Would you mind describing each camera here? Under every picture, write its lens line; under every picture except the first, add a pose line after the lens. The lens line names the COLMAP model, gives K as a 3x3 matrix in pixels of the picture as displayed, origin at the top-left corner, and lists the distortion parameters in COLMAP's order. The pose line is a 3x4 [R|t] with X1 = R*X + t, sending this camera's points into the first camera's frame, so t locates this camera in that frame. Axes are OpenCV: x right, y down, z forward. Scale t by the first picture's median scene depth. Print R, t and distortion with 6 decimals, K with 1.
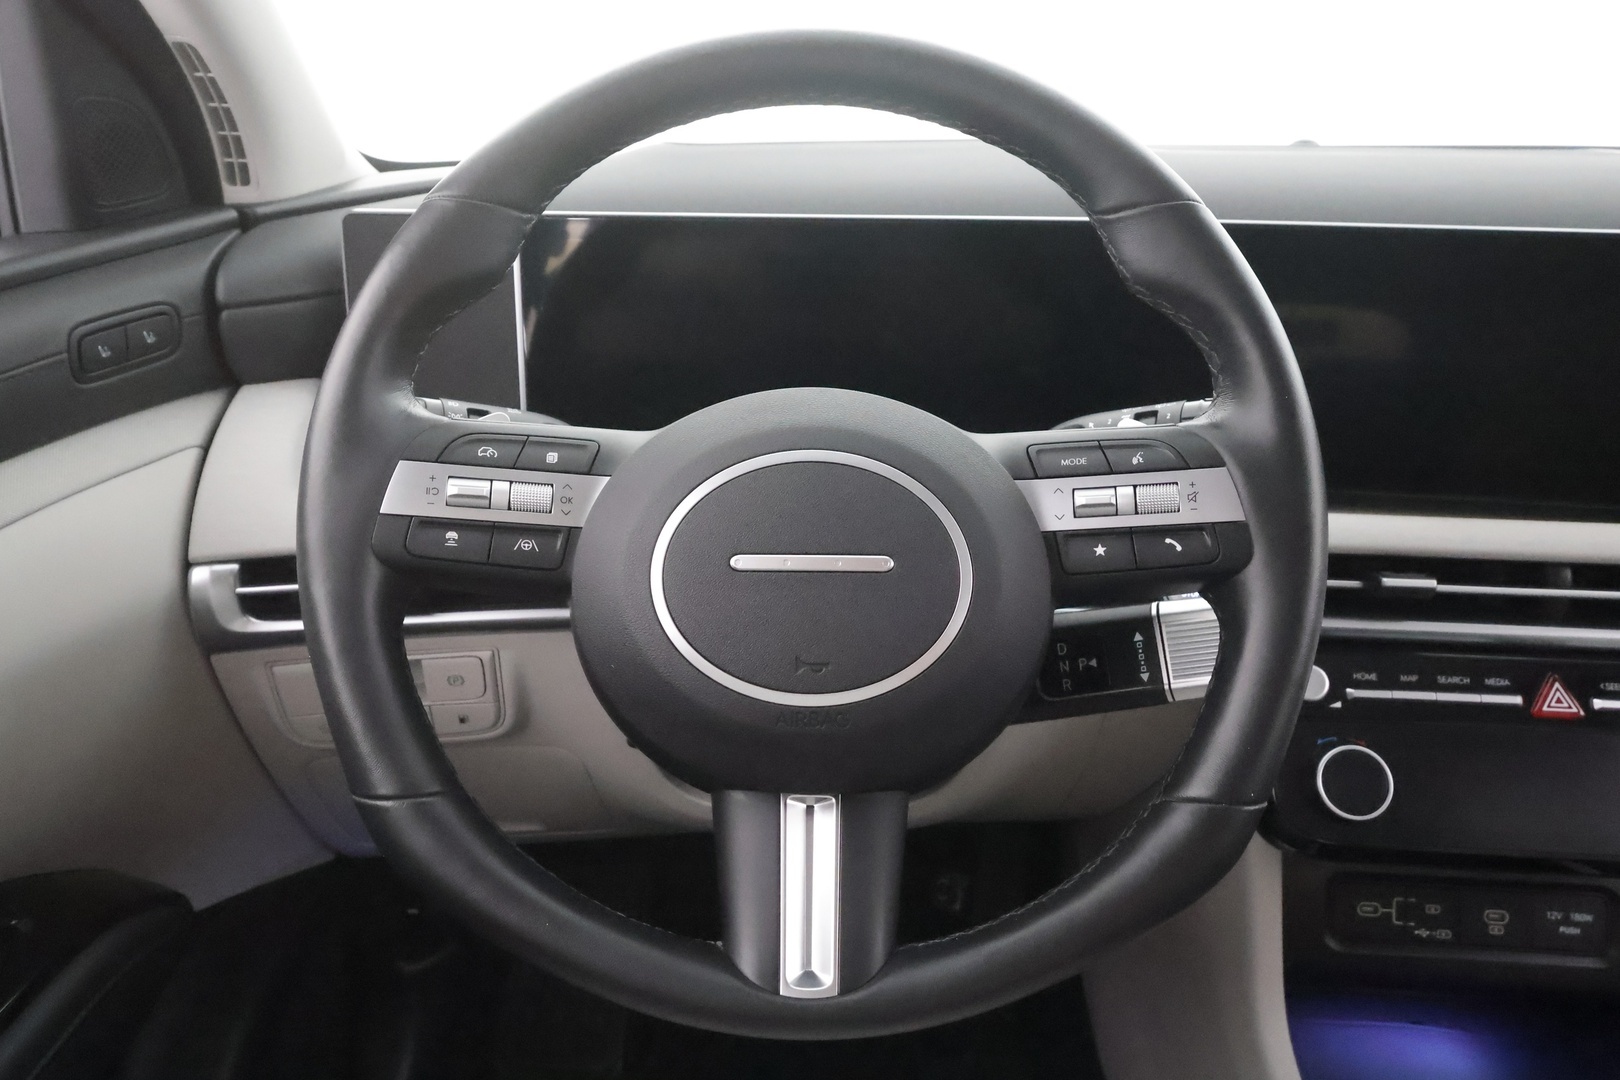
lens RADIAL K [[1123.3, 0, 810.0], [0, 1123.3, 540.0], [0, 0, 1]] dist [0.010734, -0.002114]
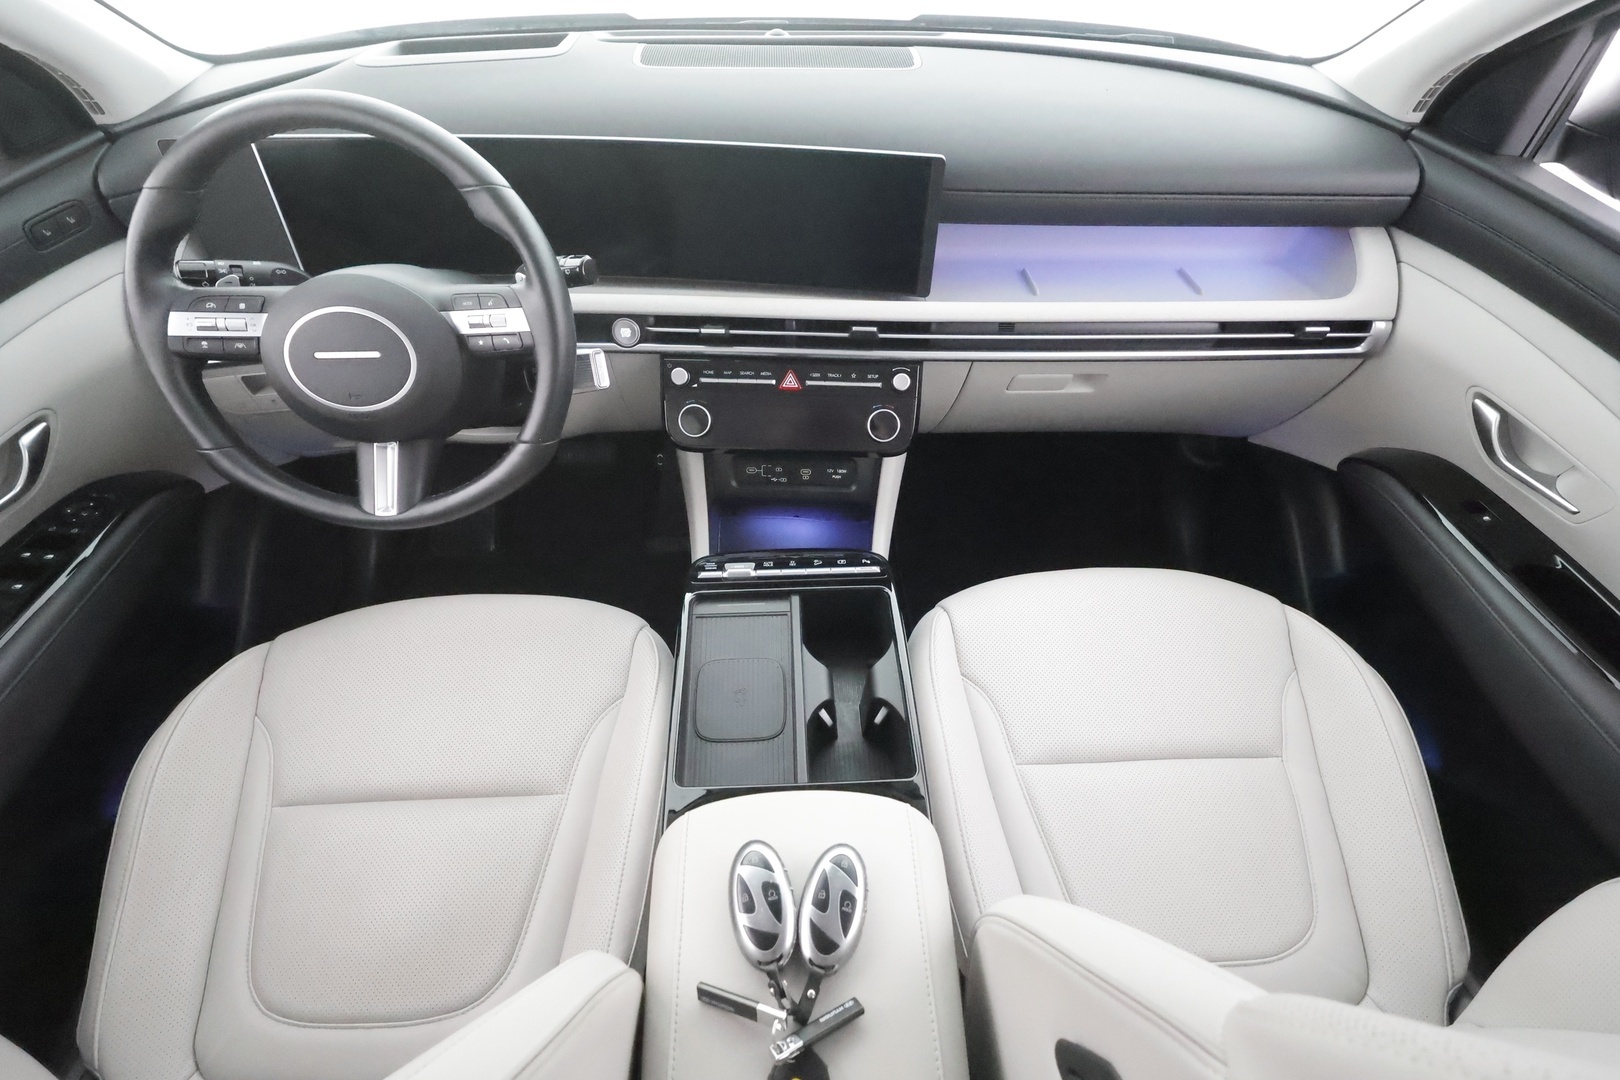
lens RADIAL K [[738.9, 0, 810.0], [0, 738.9, 540.0], [0, 0, 1]] dist [-0.045852, 0.011272]
pose [[0.996277, -0.033518, 0.079421, 0.790575], [-0.002166, 0.911289, 0.411762, -0.241654], [-0.086177, -0.410401, 0.907824, -0.639069]]
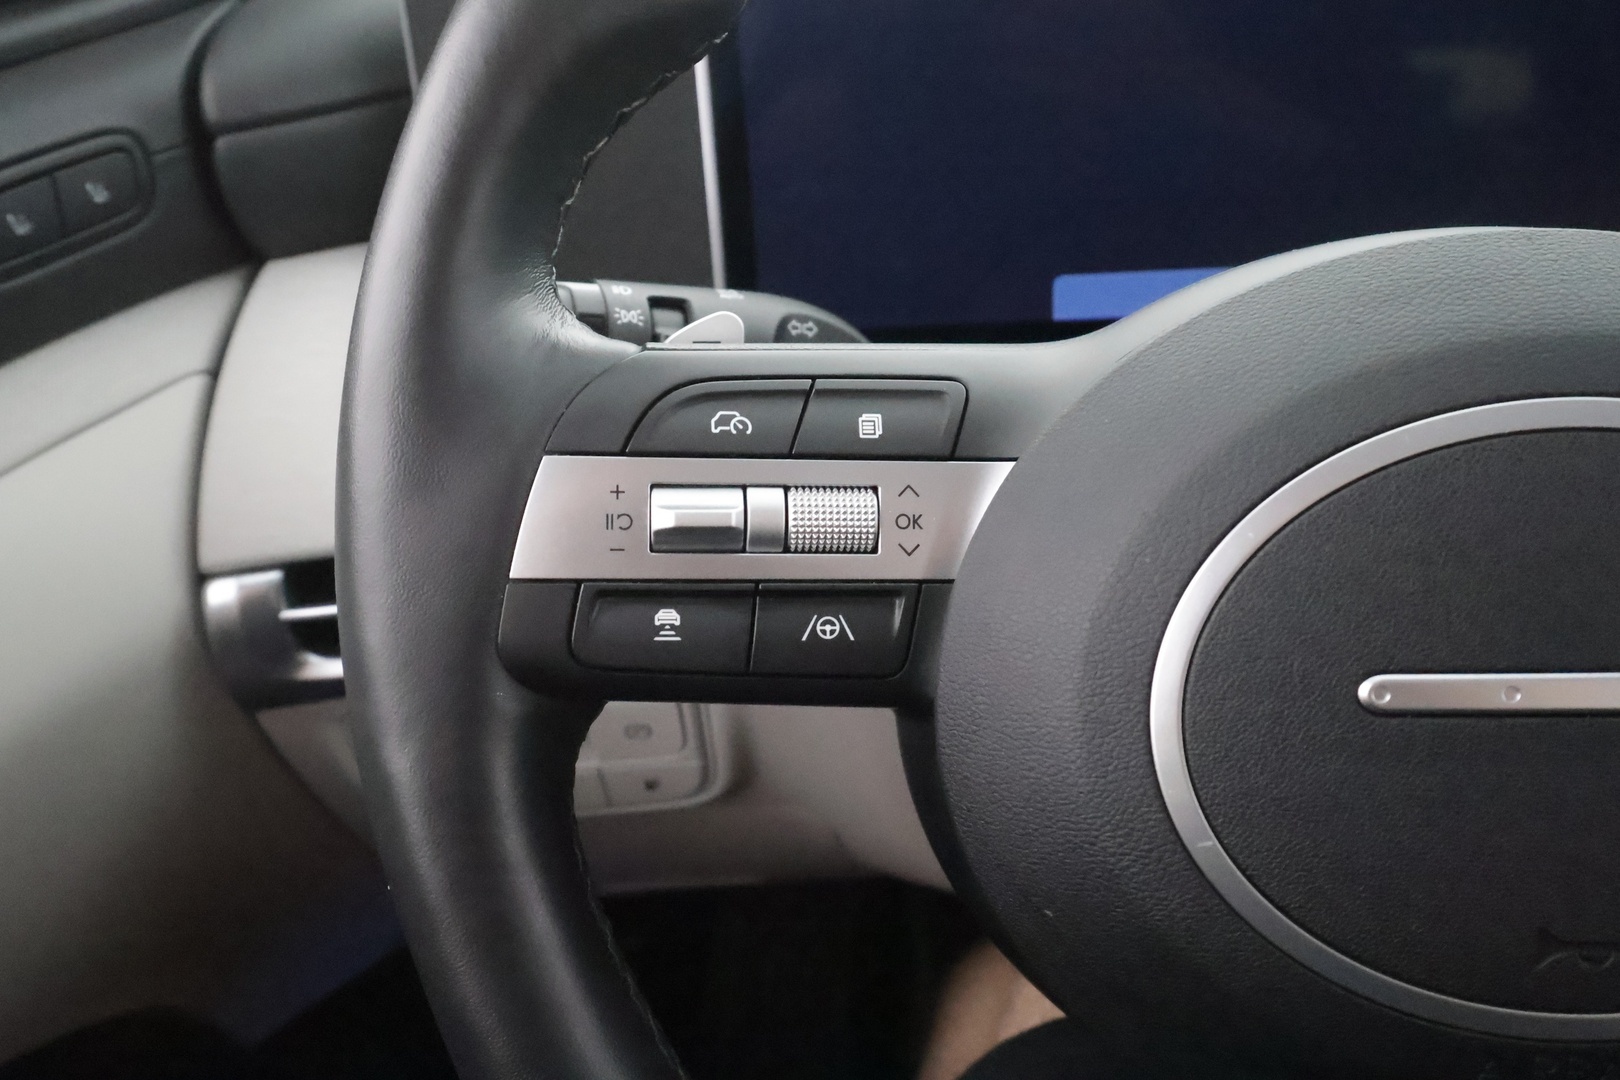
lens RADIAL K [[1294.3, 0, 810.0], [0, 1294.3, 540.0], [0, 0, 1]] dist [0.005422, 0.005720]
pose [[0.991173, -0.030746, -0.128958, -0.184463], [0.047302, 0.990728, 0.127356, -0.092497], [0.123847, -0.132332, 0.983438, 0.477476]]
